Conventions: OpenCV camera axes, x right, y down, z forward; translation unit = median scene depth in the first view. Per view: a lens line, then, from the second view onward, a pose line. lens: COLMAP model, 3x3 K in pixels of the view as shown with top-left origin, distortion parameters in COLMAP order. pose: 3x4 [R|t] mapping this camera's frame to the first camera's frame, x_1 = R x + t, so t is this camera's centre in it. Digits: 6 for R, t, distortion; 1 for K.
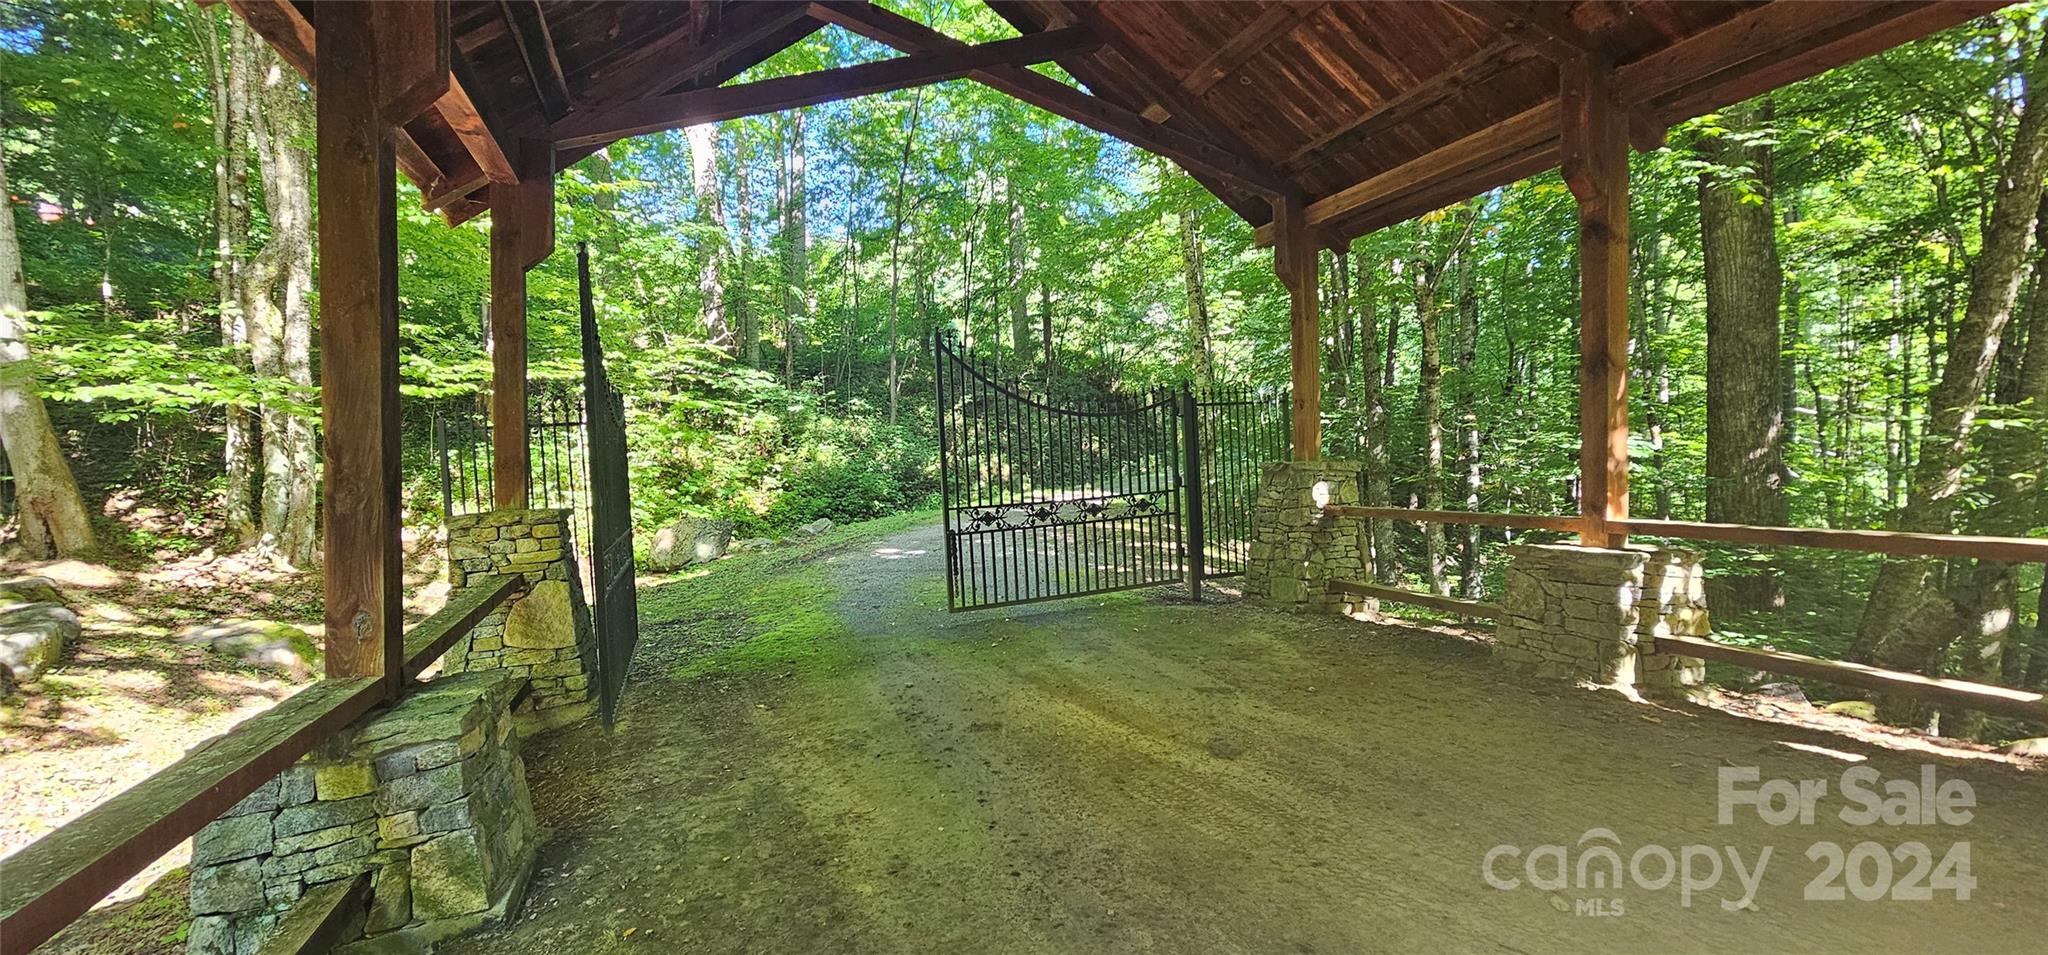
lens RADIAL K [[832.3, 0, 1026.0], [0, 832.3, 477.4], [0, 0, 1]] dist [0.005336, -0.003528]
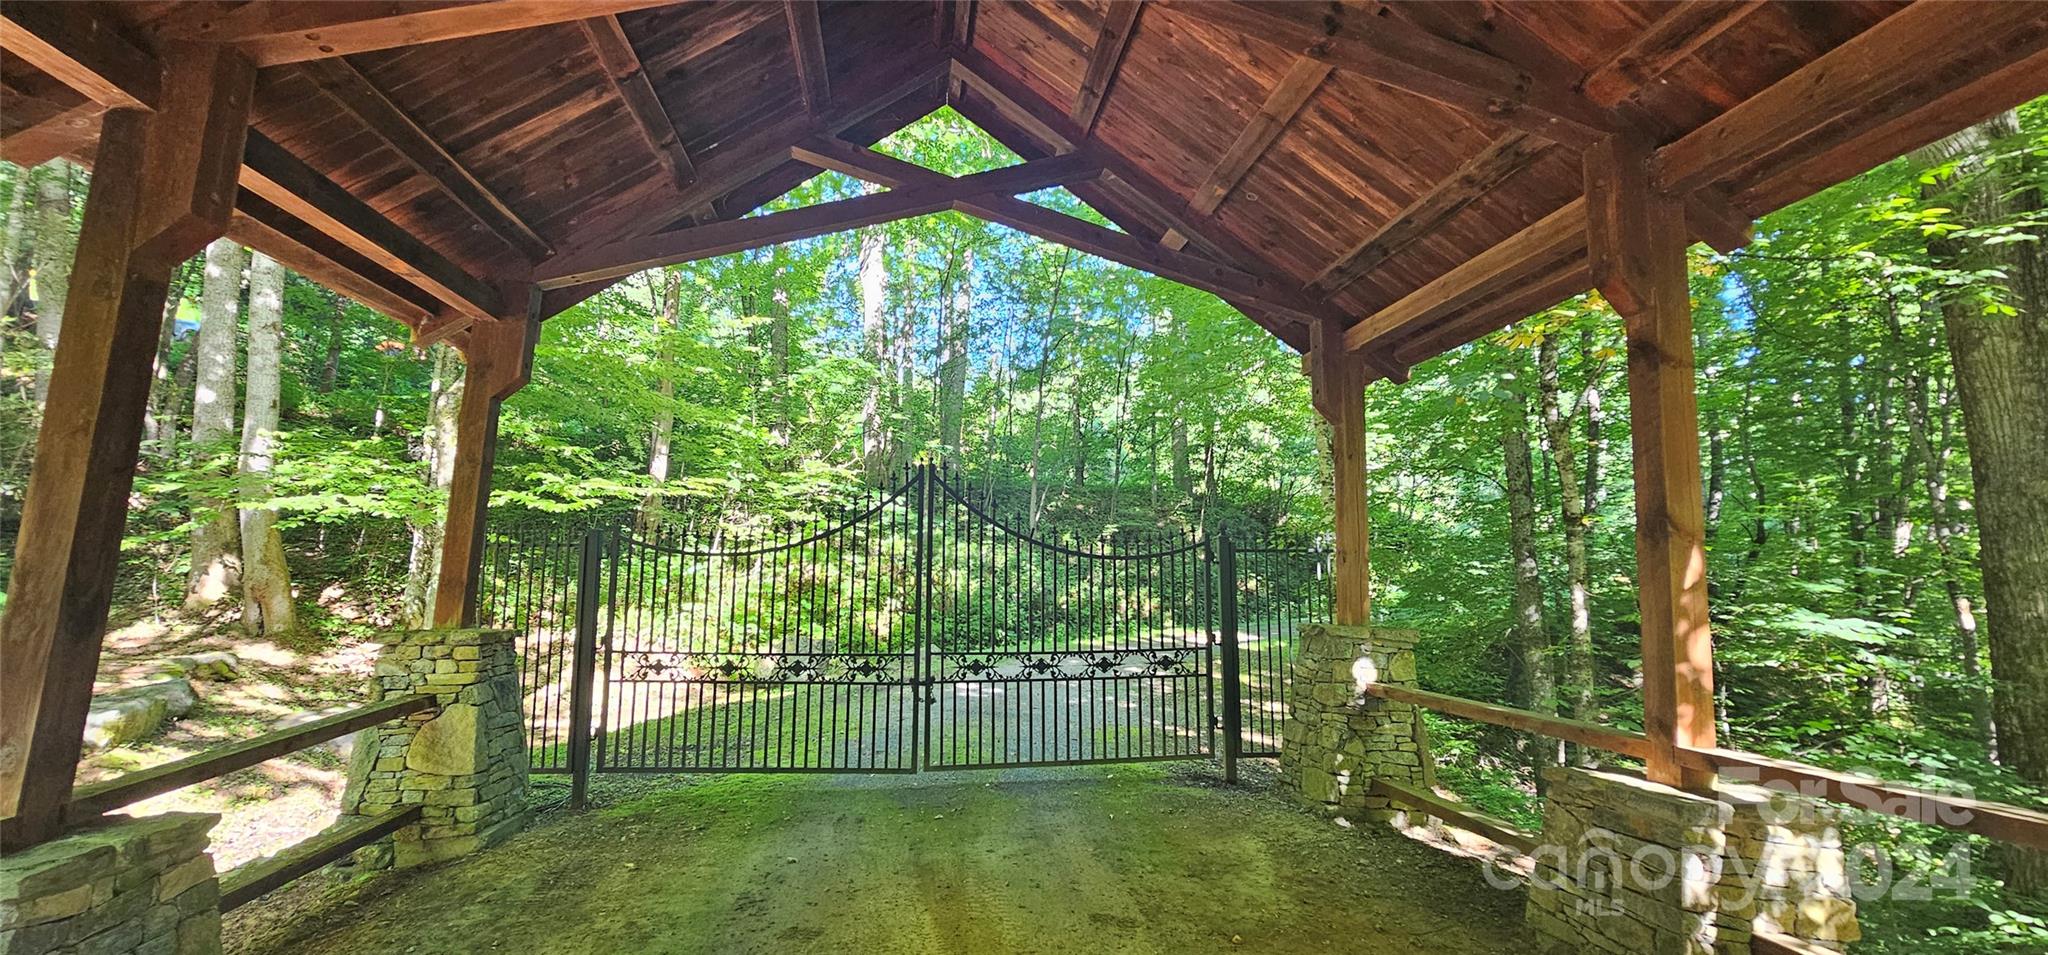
lens RADIAL K [[832.3, 0, 1027.6], [0, 832.3, 481.3], [0, 0, 1]] dist [0.005336, -0.003528]
pose [[0.972234, 0.024578, -0.232718, 0.219689], [-0.058354, 0.988517, -0.139389, -0.028053], [0.226620, 0.149099, 0.962503, 0.109989]]
